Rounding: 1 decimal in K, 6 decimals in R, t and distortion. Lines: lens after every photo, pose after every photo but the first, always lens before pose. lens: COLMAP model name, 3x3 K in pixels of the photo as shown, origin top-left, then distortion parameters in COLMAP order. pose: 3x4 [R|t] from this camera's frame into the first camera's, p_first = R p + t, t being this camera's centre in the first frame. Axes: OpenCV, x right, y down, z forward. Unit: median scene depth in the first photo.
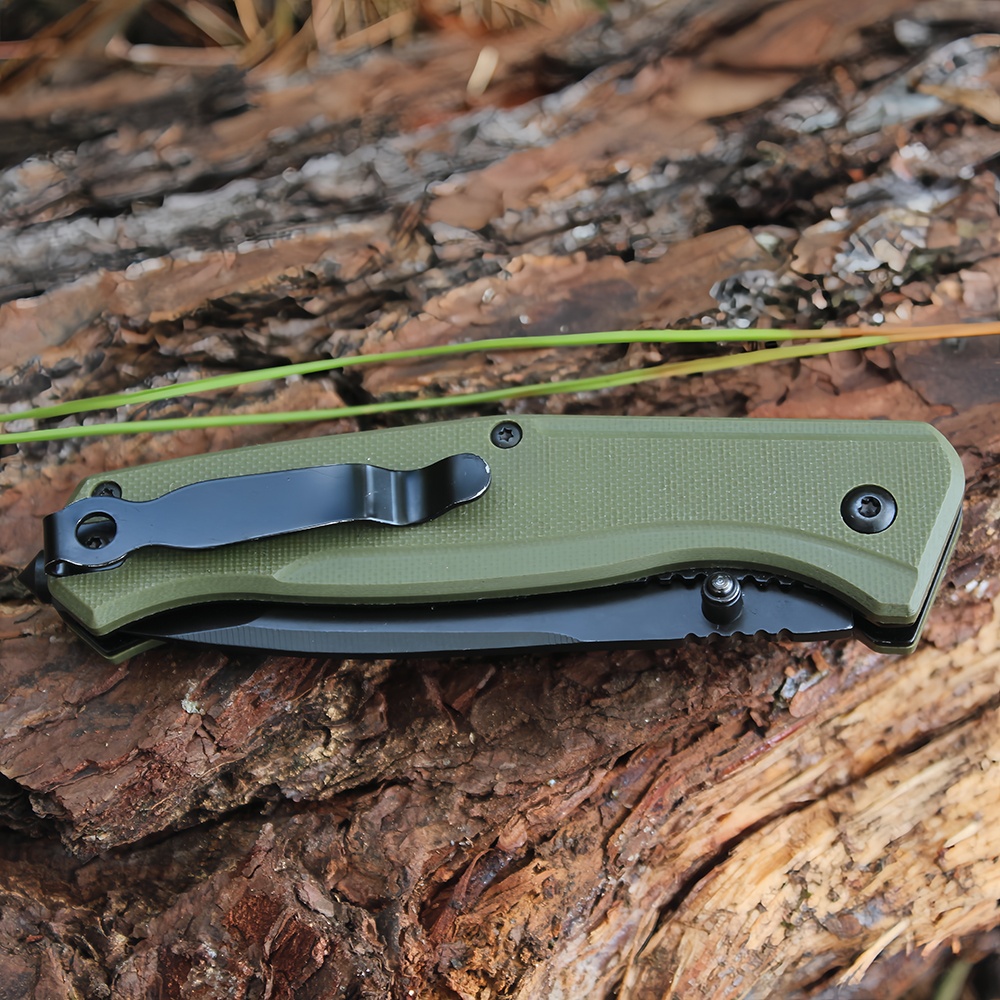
lens RADIAL K [[3029.7, 0, 500.0], [0, 3029.7, 500.0], [0, 0, 1]] dist [0.032455, -0.221158]
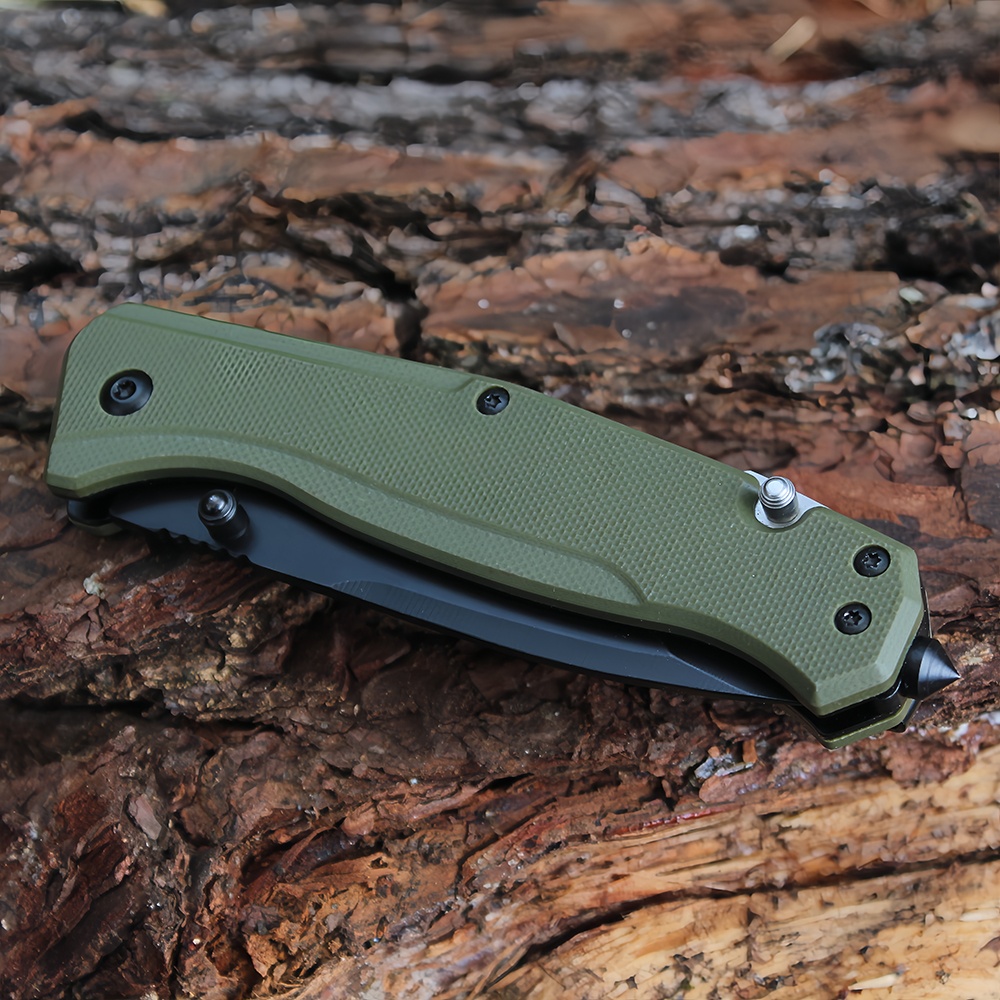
lens RADIAL K [[3029.7, 0, 500.0], [0, 3029.7, 500.0], [0, 0, 1]] dist [0.032455, -0.221158]
pose [[0.918507, 0.300350, -0.257167, 0.241977], [-0.288719, 0.953827, 0.082794, -0.071394], [0.270160, -0.001798, 0.962814, 0.094221]]
